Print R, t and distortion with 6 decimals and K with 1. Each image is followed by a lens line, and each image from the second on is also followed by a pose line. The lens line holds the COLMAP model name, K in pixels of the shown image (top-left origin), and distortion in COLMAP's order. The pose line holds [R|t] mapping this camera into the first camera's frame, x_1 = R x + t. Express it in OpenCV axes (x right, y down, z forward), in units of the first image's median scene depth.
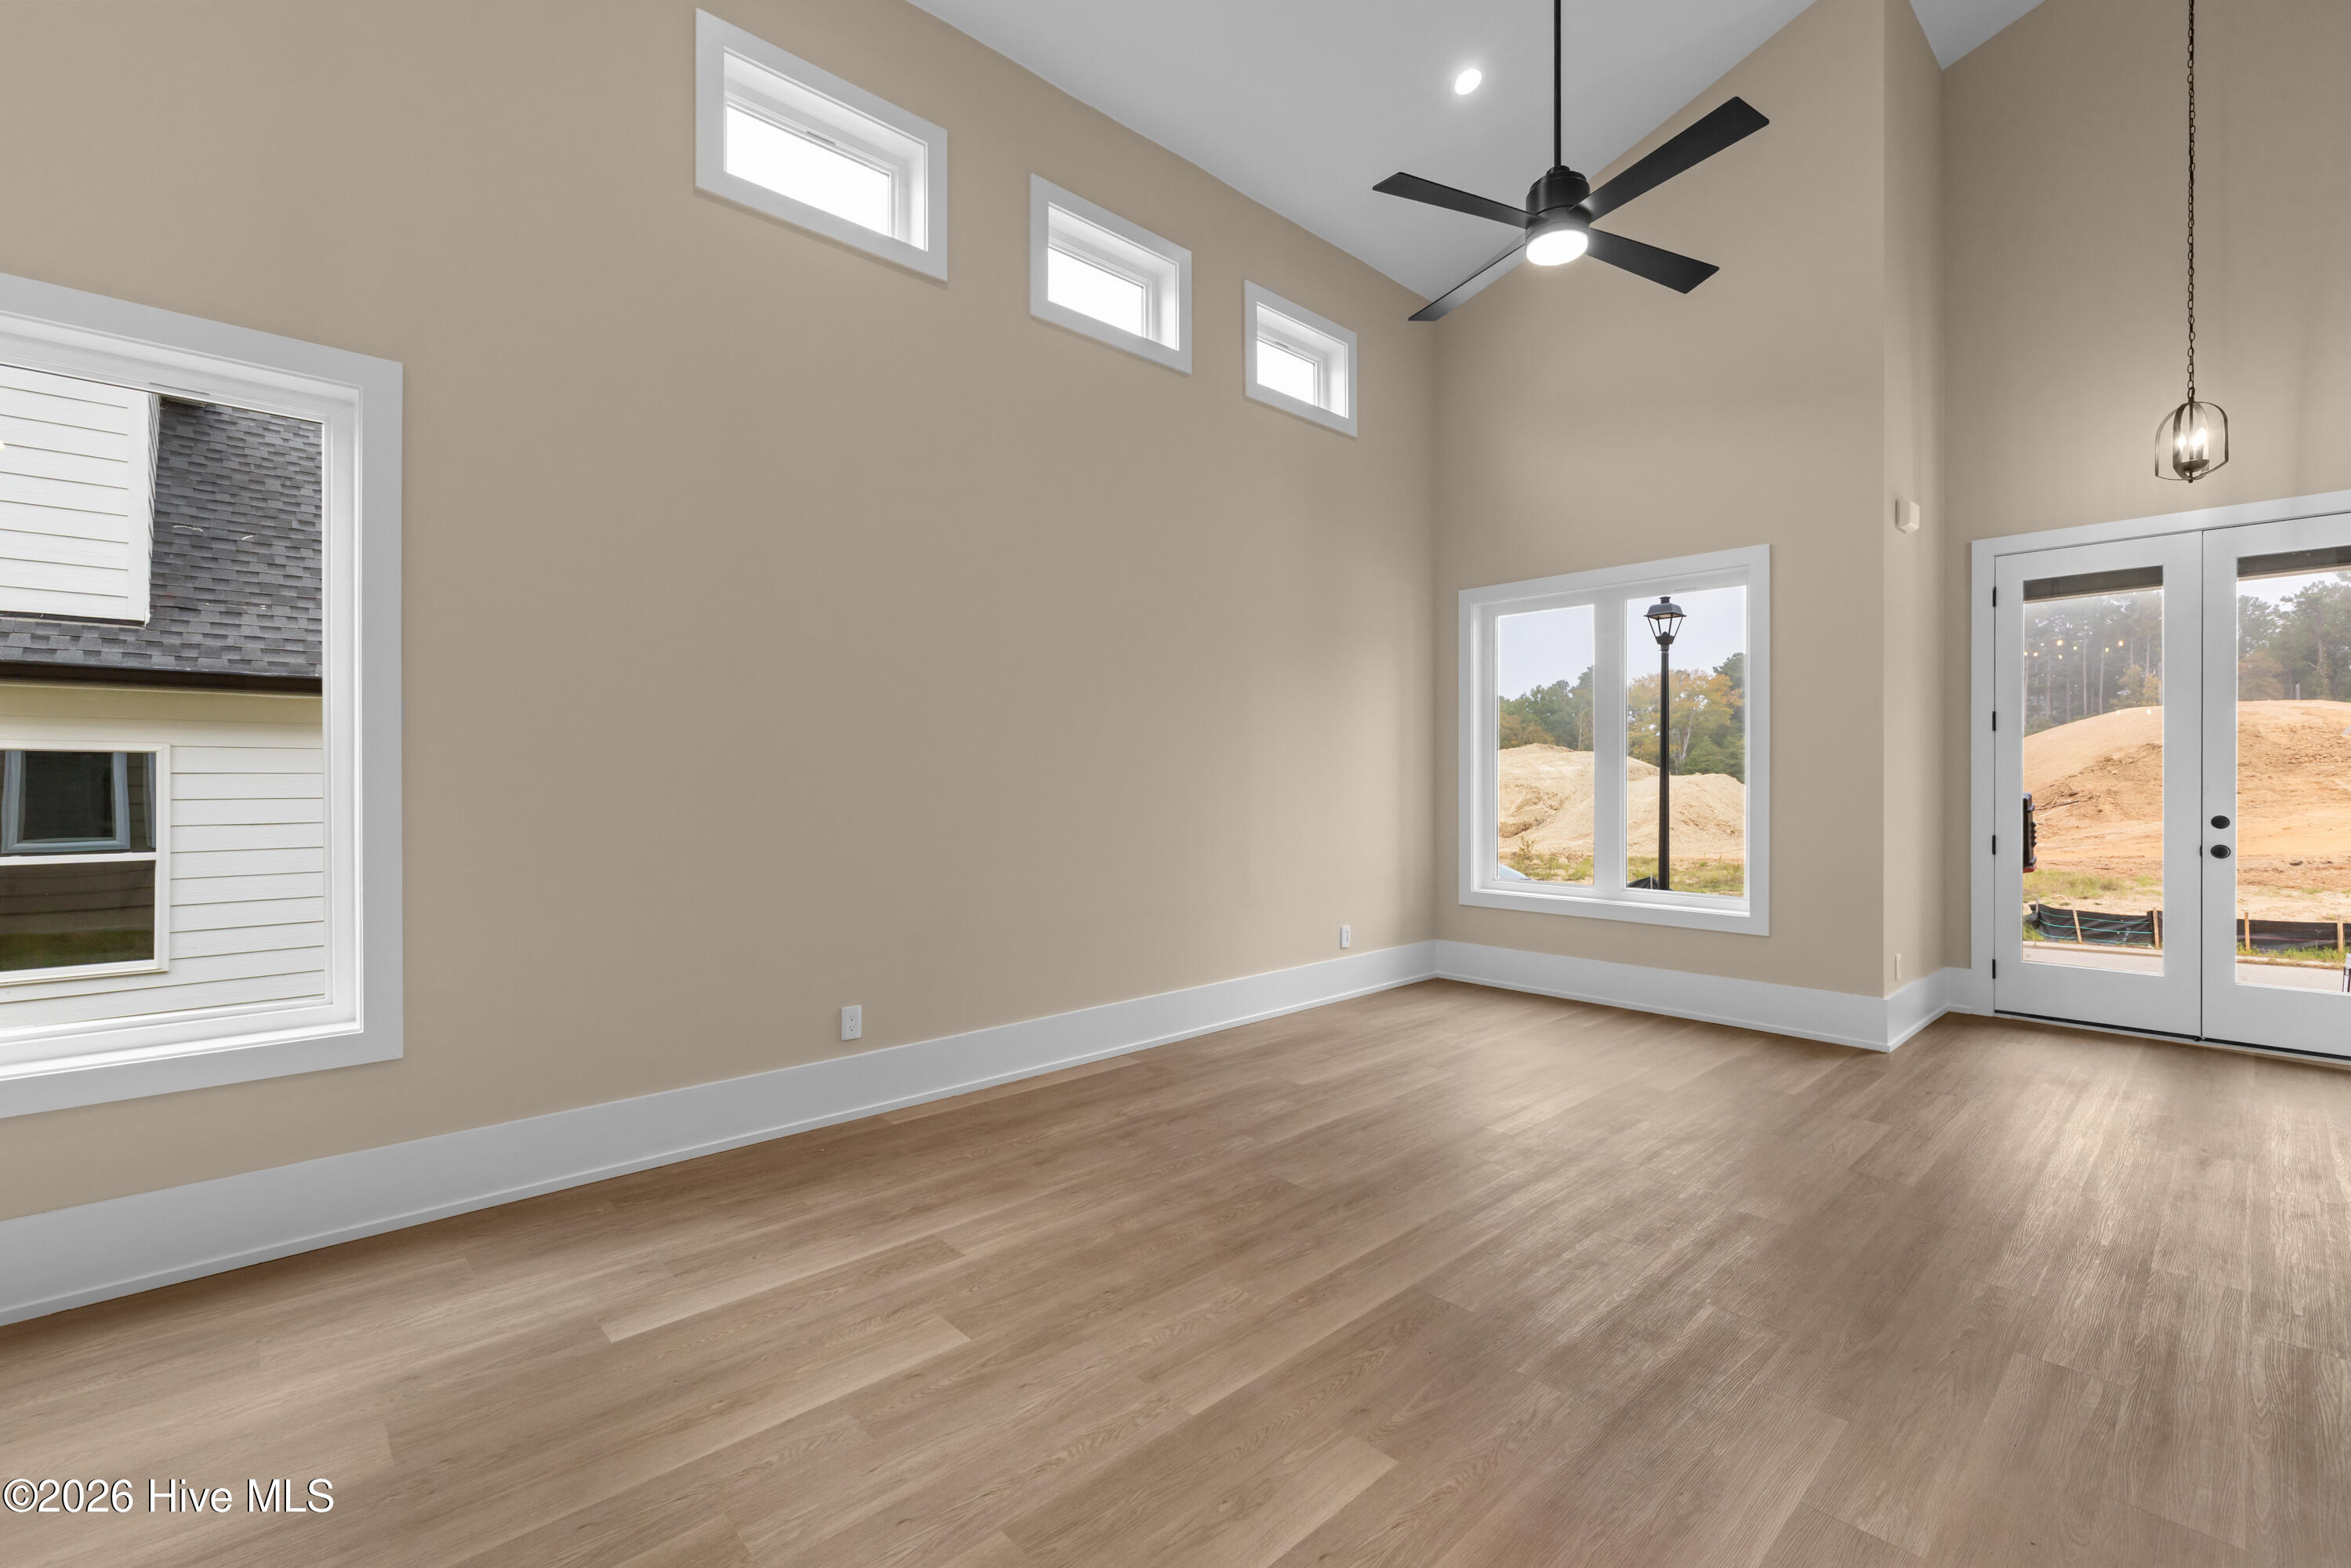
lens RADIAL K [[1015.2, 0, 1173.6], [0, 1015.2, 780.8], [0, 0, 1]] dist [0.000070, -0.000166]
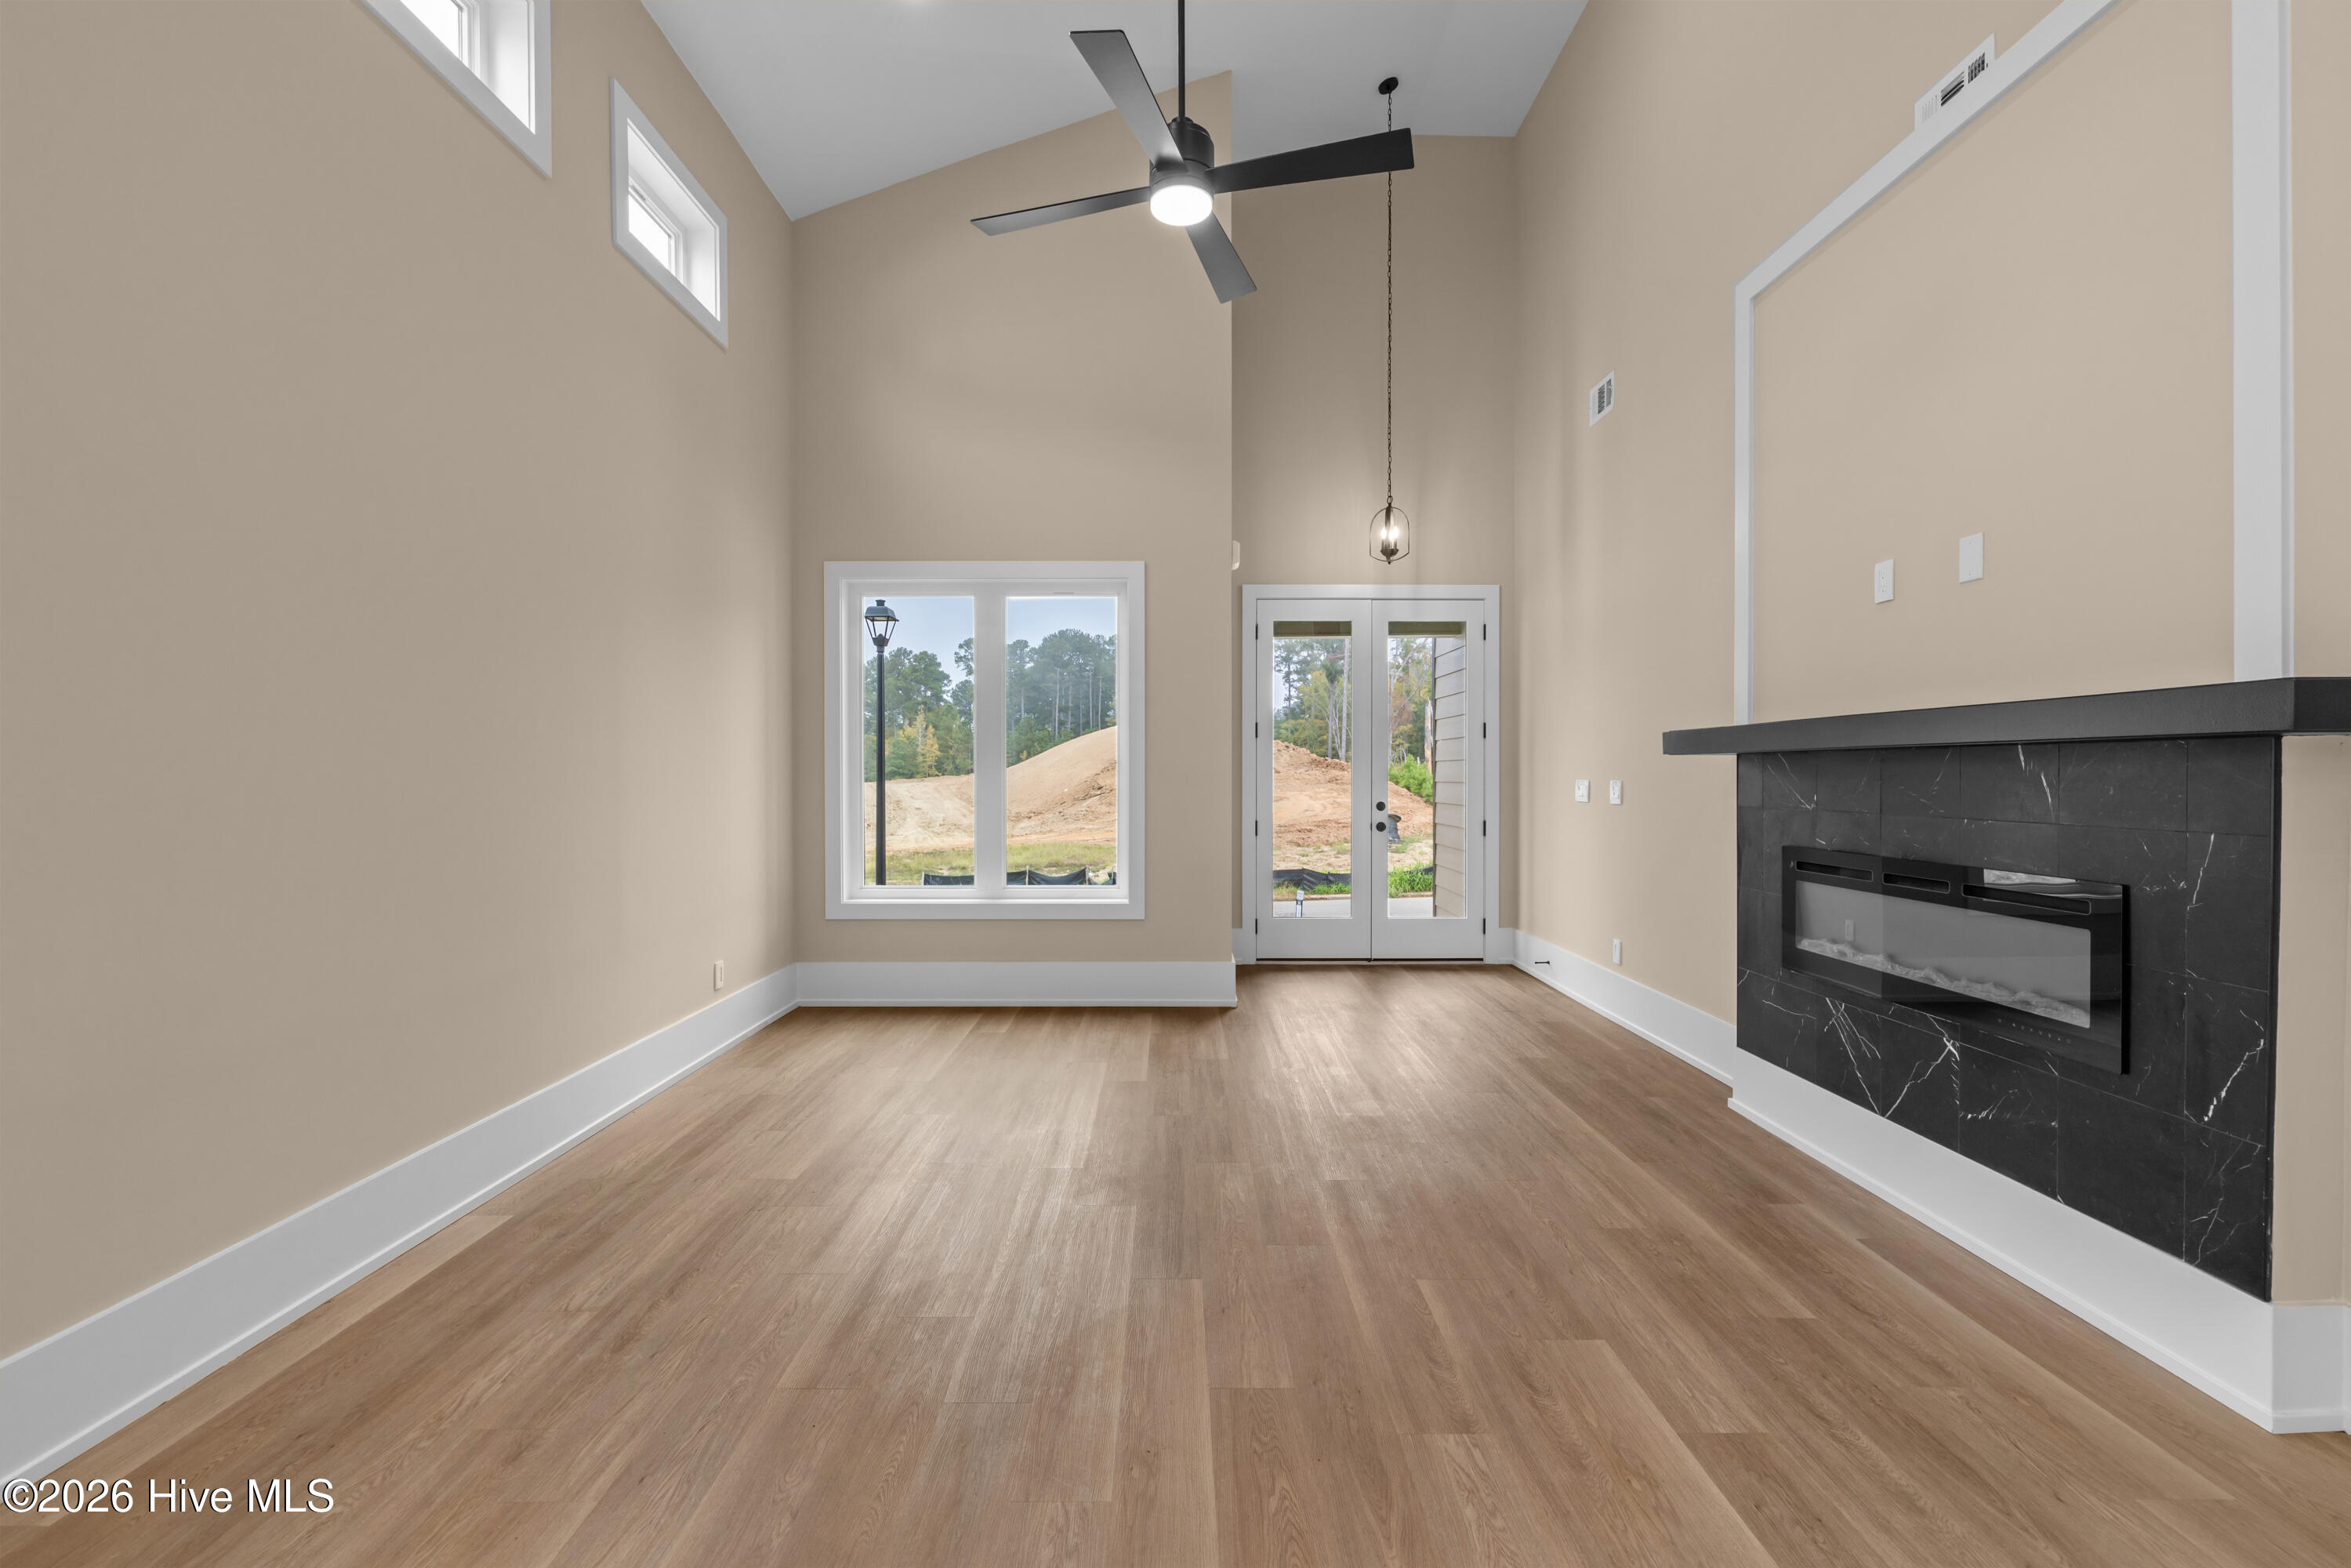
lens RADIAL K [[1015.2, 0, 1178.5], [0, 1015.2, 783.5], [0, 0, 1]] dist [0.000070, -0.000166]
pose [[0.678772, -0.005808, 0.734326, -0.207270], [0.001923, 0.999979, 0.006131, -0.000480], [-0.734346, -0.002750, 0.678770, 0.243929]]
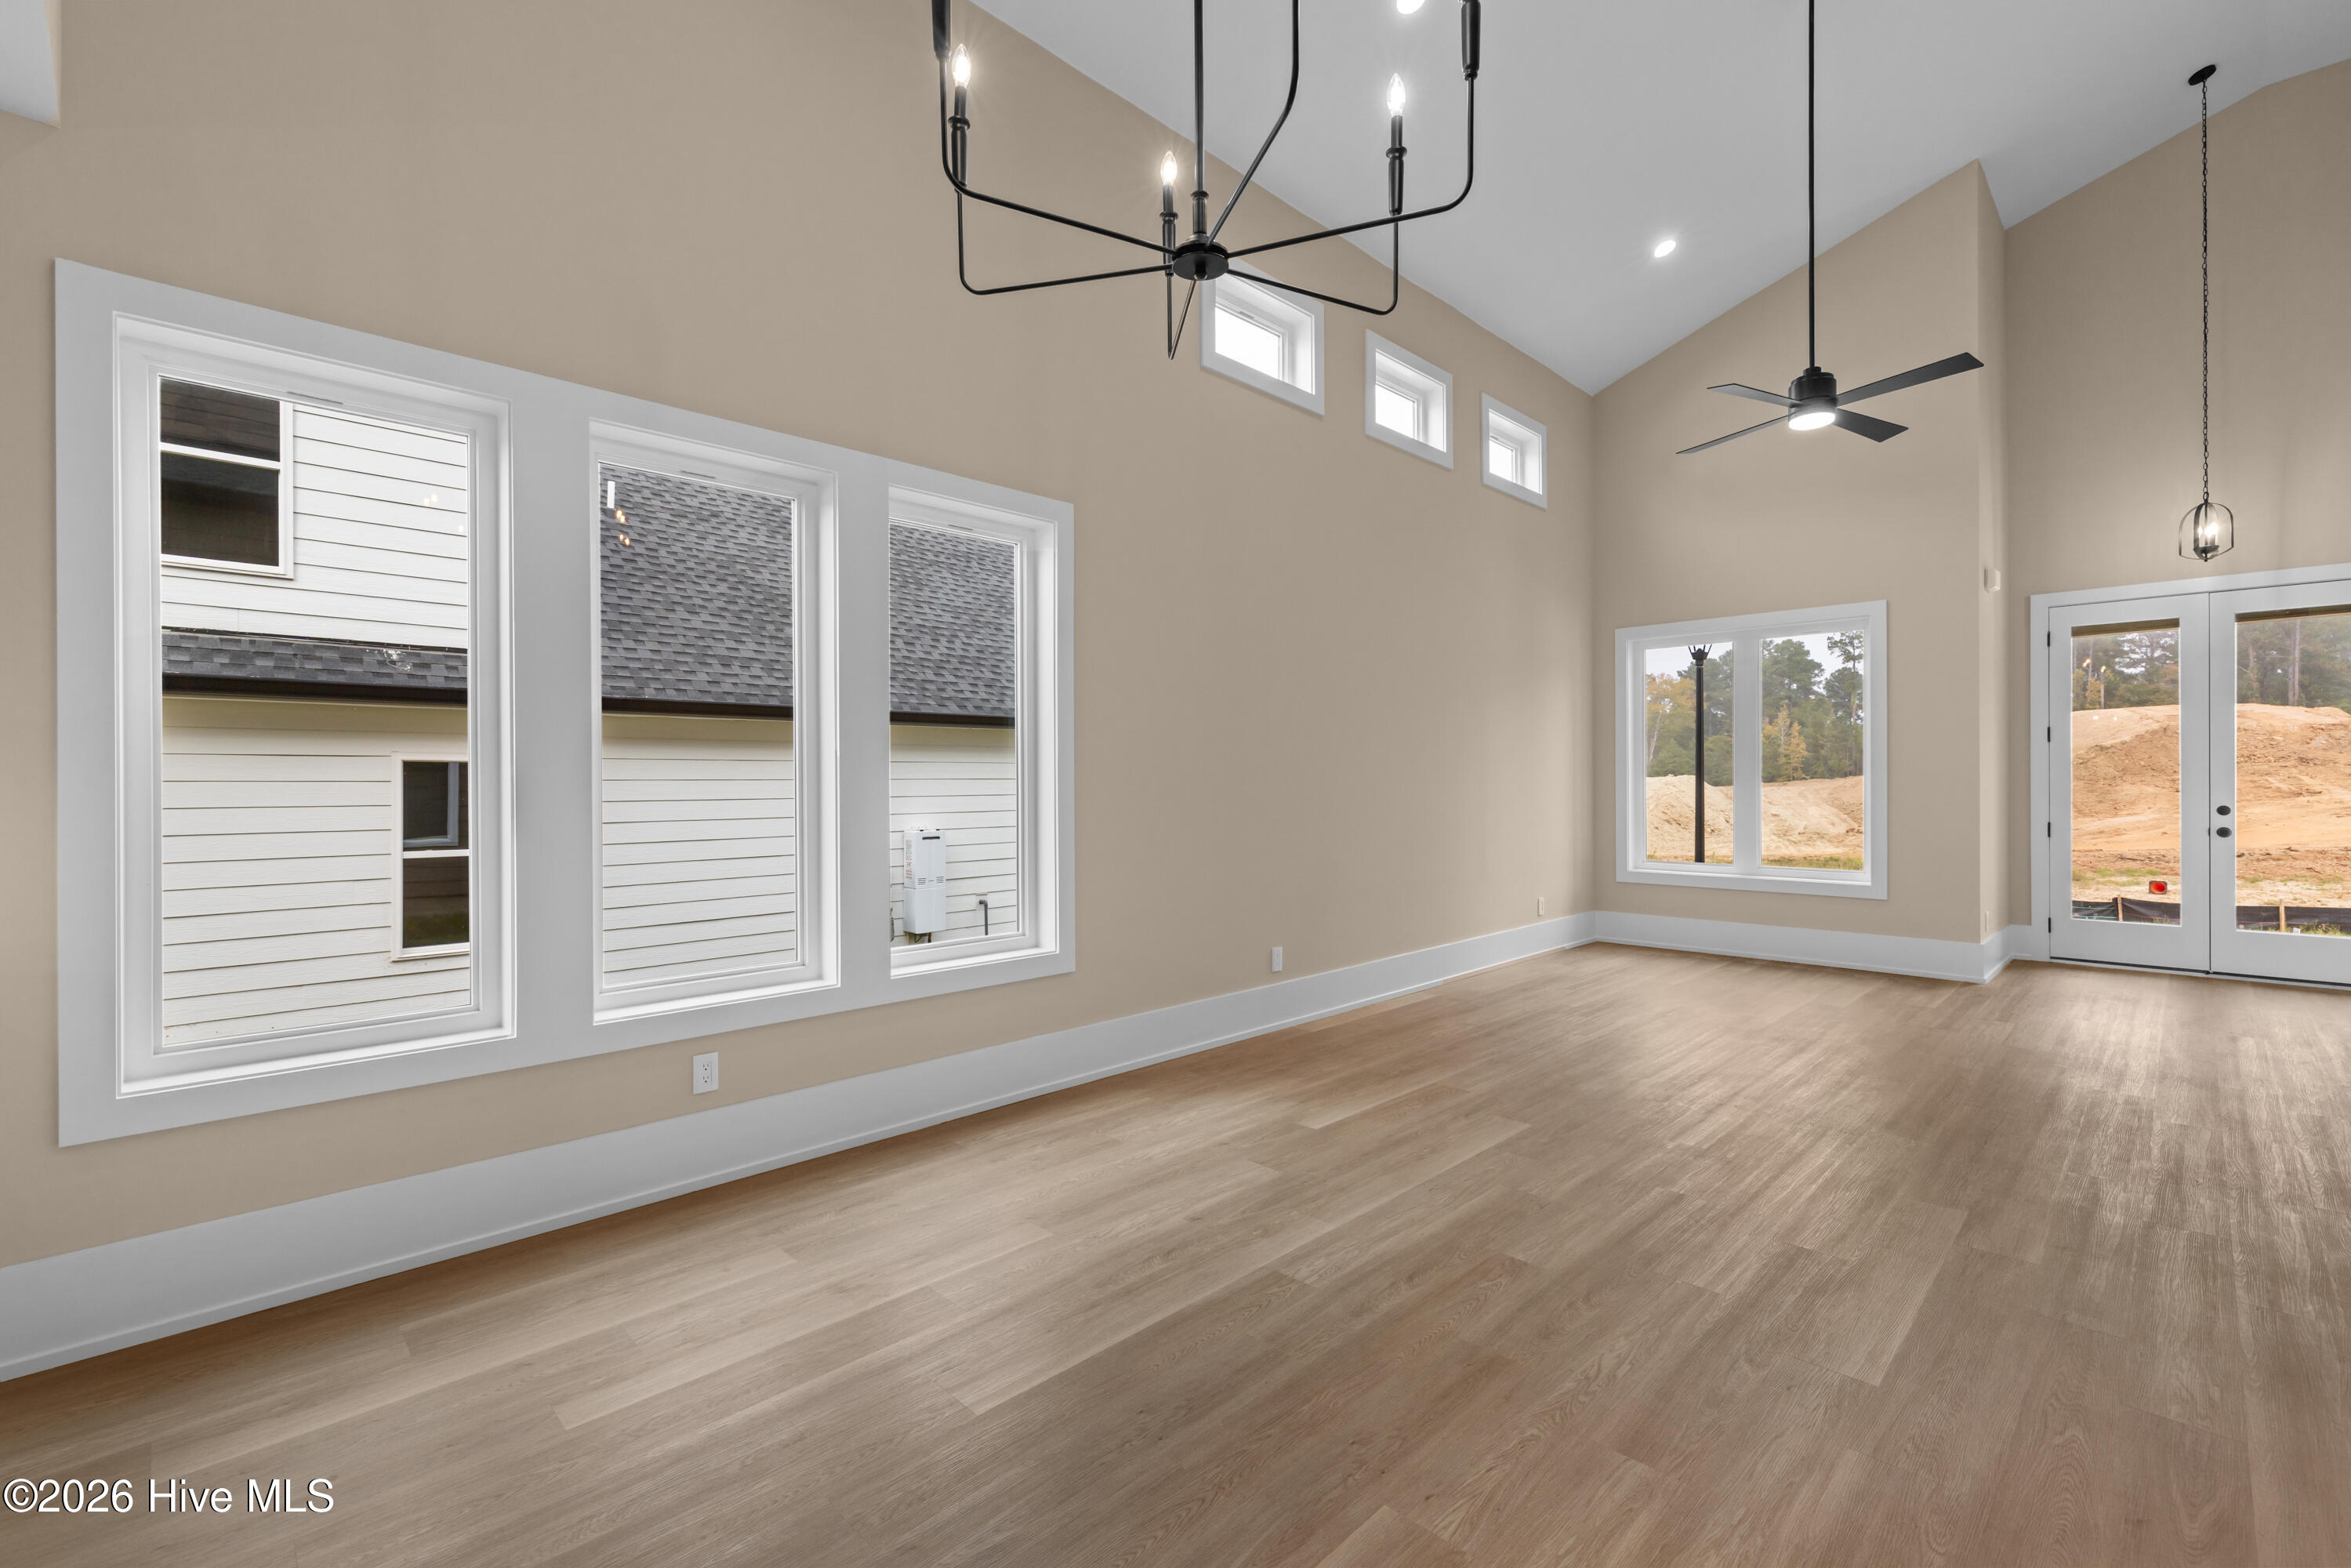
lens RADIAL K [[1015.2, 0, 1173.0], [0, 1015.2, 783.7], [0, 0, 1]] dist [0.000070, -0.000166]
pose [[0.999488, -0.003820, 0.031758, -0.399876], [0.003818, 0.999993, 0.000121, -0.000596], [-0.031758, 0.000000, 0.999496, -0.297320]]
